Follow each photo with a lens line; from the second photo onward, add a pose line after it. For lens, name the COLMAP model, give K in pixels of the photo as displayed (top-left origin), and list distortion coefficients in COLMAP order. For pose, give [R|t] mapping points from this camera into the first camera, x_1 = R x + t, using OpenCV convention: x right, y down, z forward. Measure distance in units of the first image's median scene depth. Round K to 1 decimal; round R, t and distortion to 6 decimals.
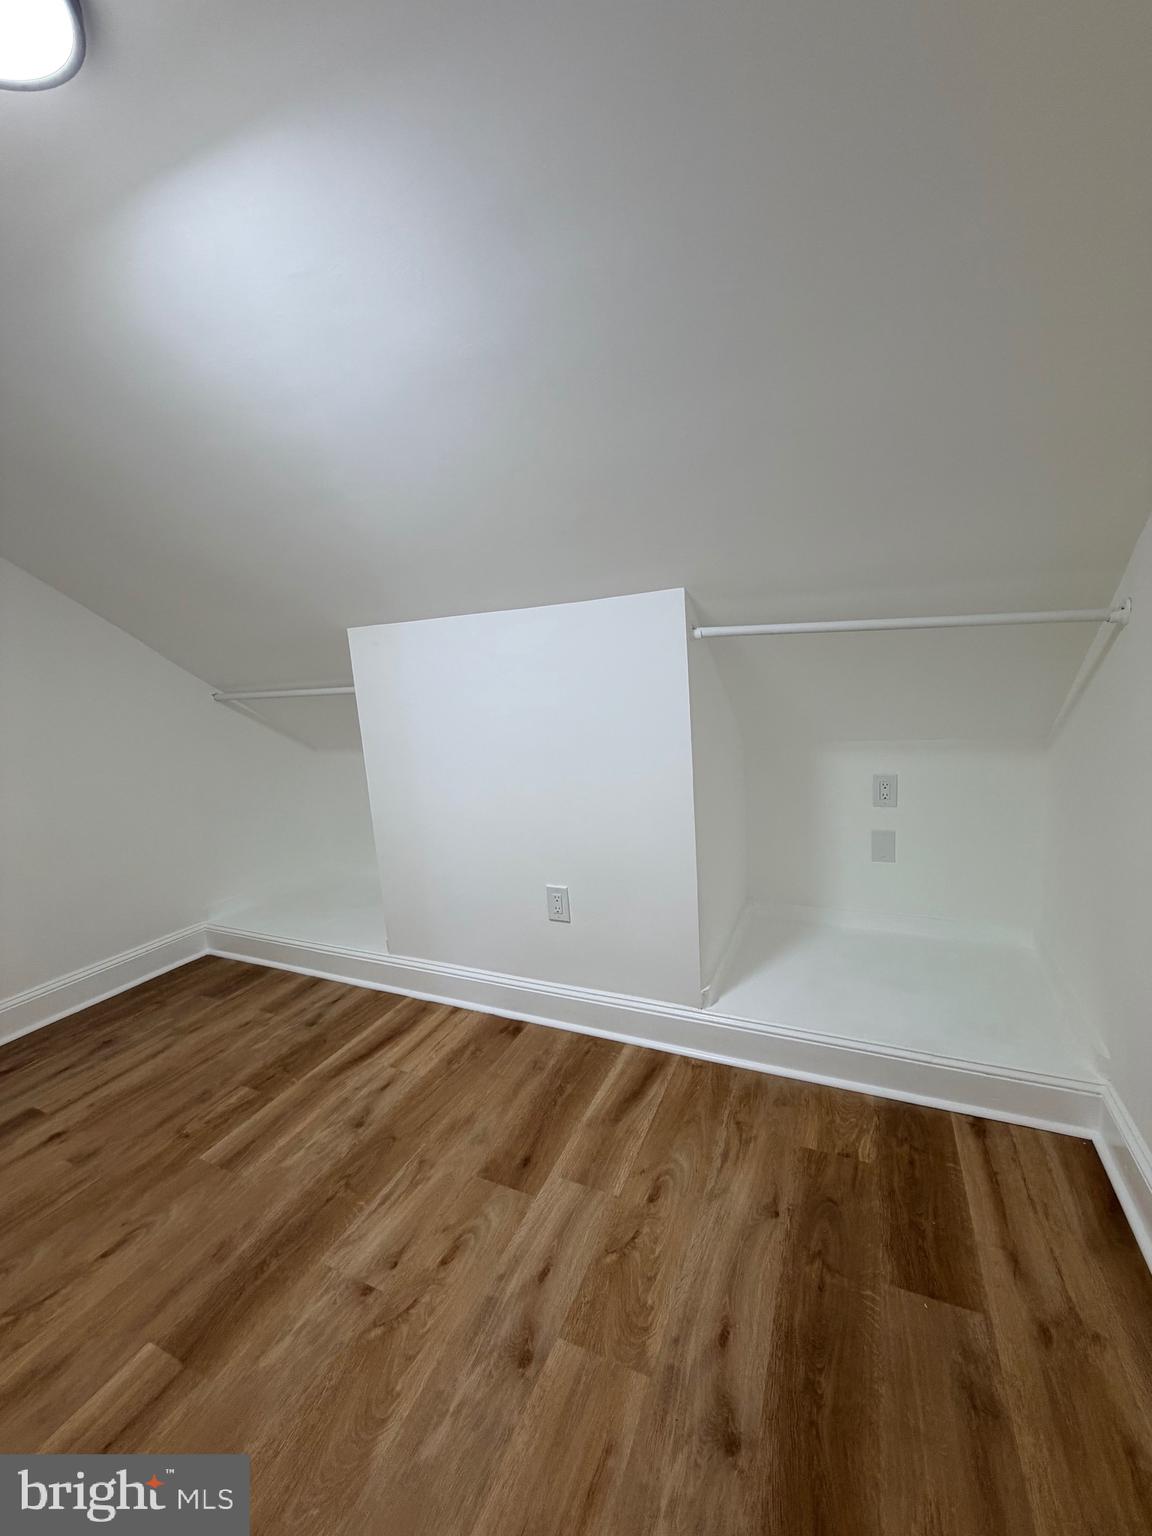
lens RADIAL K [[610.2, 0, 577.5], [0, 610.2, 765.3], [0, 0, 1]] dist [-0.000081, 0.000286]
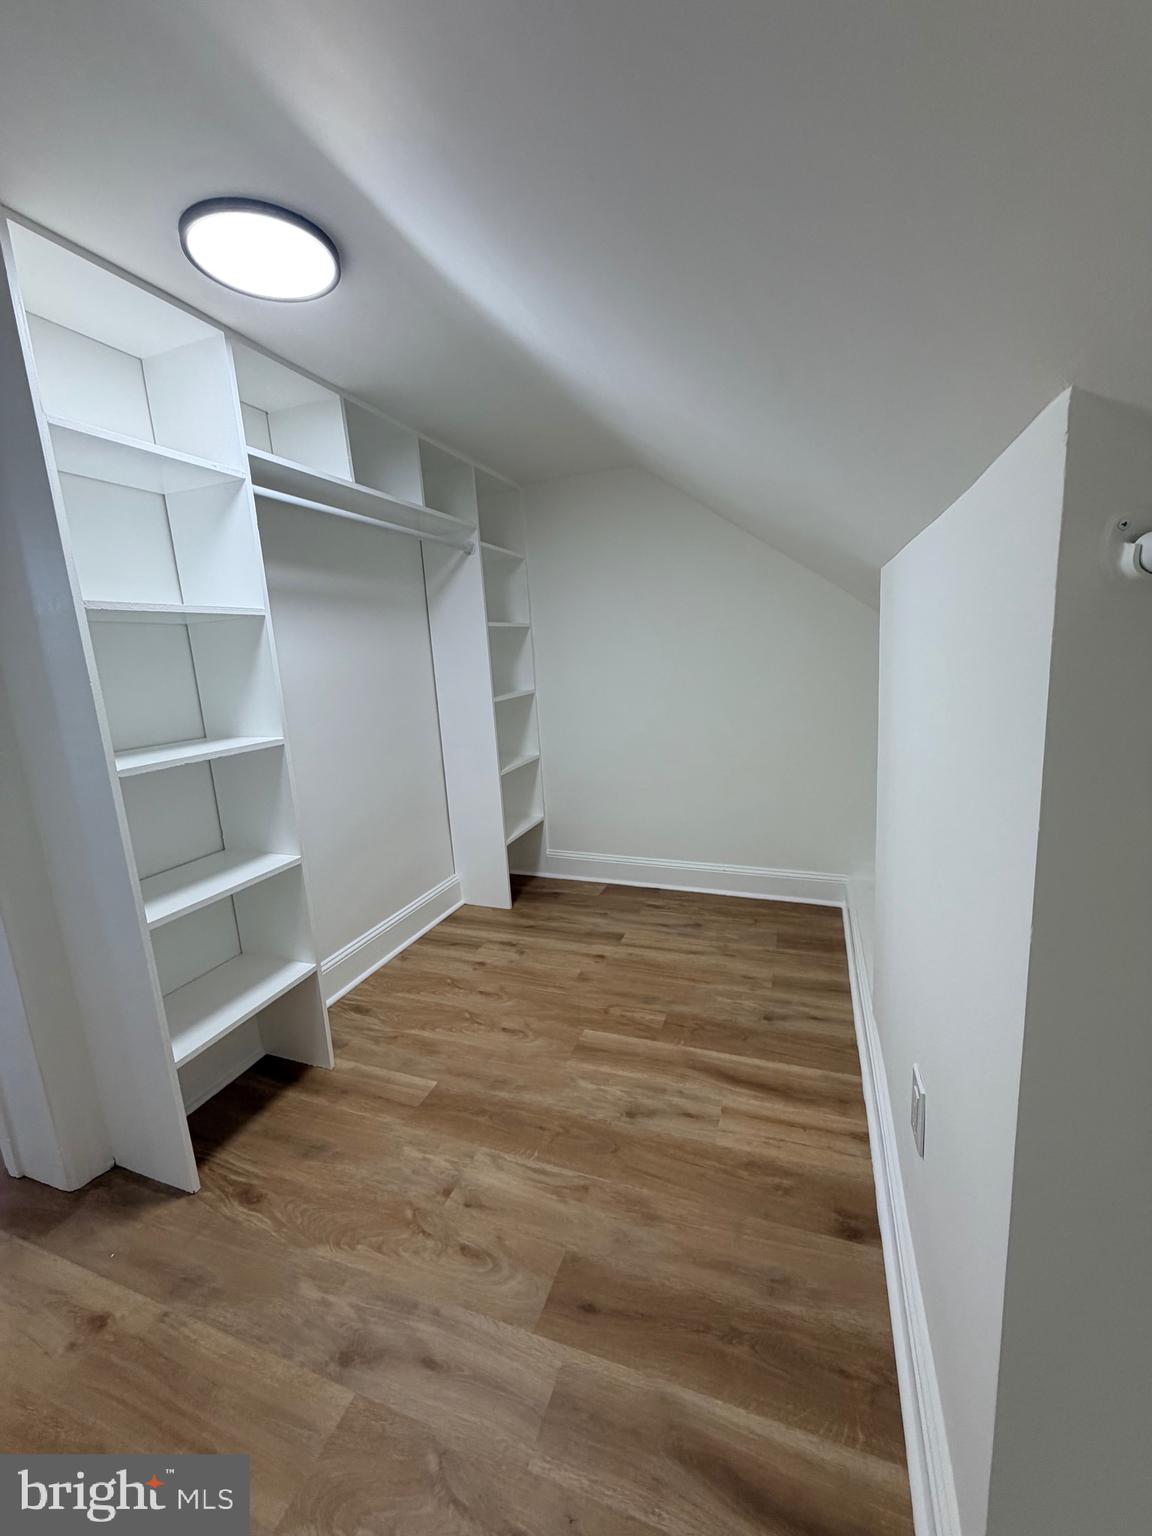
lens RADIAL K [[610.2, 0, 577.5], [0, 610.2, 765.3], [0, 0, 1]] dist [-0.000081, 0.000286]
pose [[0.080833, 0.243052, -0.966639, 0.437356], [-0.103846, 0.966589, 0.234355, -0.169516], [0.991303, 0.081438, 0.103373, 0.756813]]
